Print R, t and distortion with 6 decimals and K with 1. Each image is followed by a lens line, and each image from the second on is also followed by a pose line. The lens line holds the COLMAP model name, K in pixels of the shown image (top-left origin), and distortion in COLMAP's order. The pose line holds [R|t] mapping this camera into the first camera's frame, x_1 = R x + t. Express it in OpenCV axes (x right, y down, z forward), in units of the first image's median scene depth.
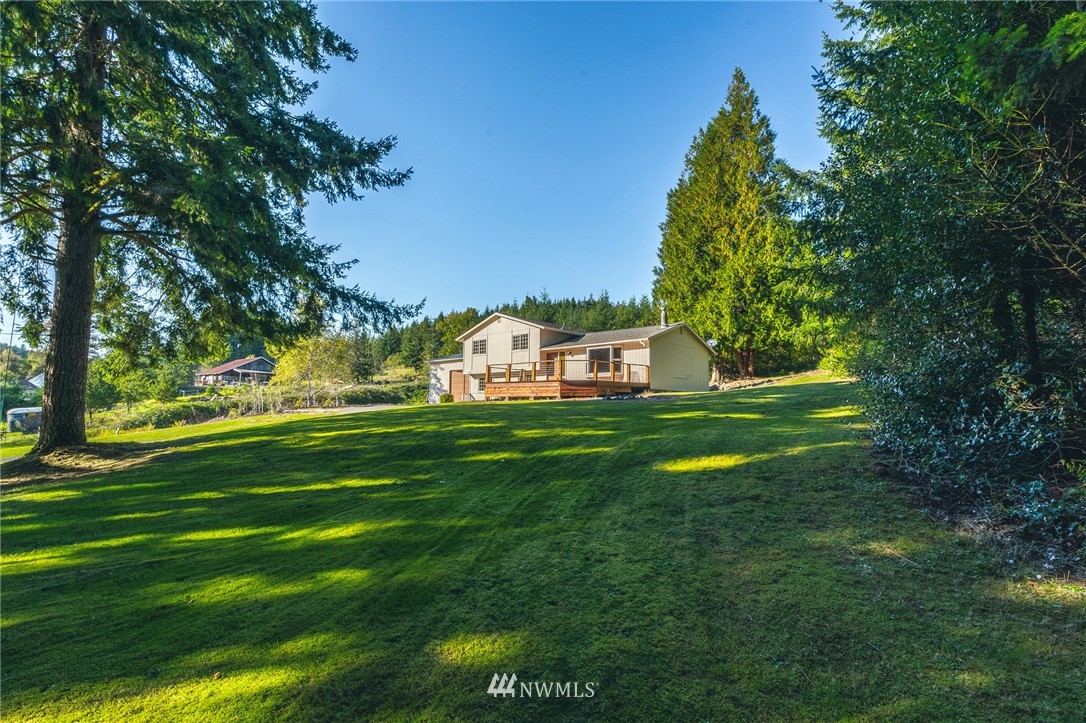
lens RADIAL K [[494.9, 0, 543.0], [0, 494.9, 361.5], [0, 0, 1]] dist [0.000054, -0.000003]
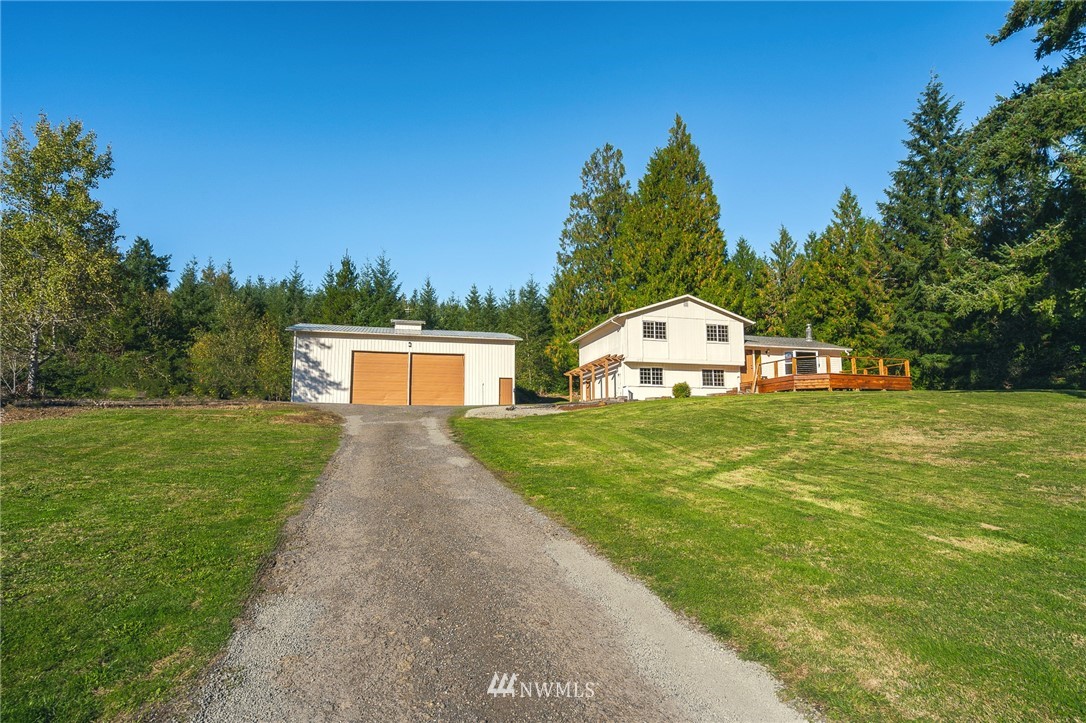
lens RADIAL K [[596.8, 0, 543.0], [0, 596.8, 361.5], [0, 0, 1]] dist [-0.003478, -0.000219]
pose [[0.572864, 0.115544, 0.811466, -1.021876], [-0.077162, 0.993220, -0.086950, 0.121241], [-0.816010, -0.012804, 0.577895, 0.586946]]
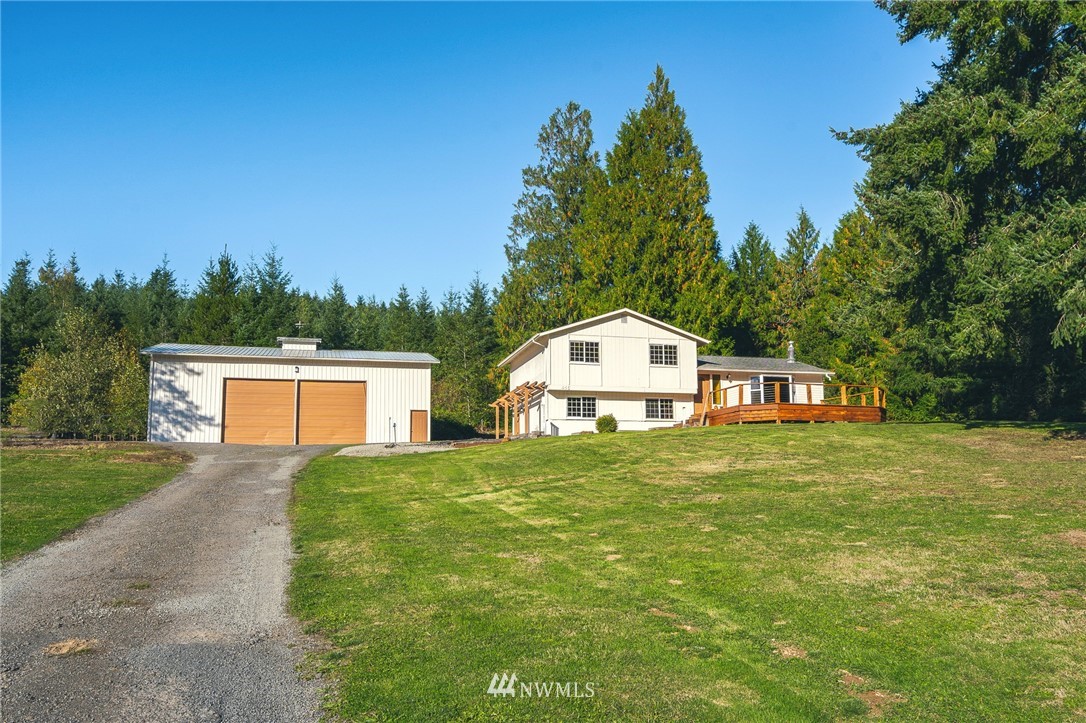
lens RADIAL K [[868.8, 0, 548.5], [0, 868.8, 395.0], [0, 0, 1]] dist [-0.053651, 0.174045]
pose [[0.569872, 0.101202, 0.815478, -1.114119], [-0.070881, 0.994742, -0.073916, 0.120231], [-0.818670, -0.015679, 0.574050, 0.365475]]
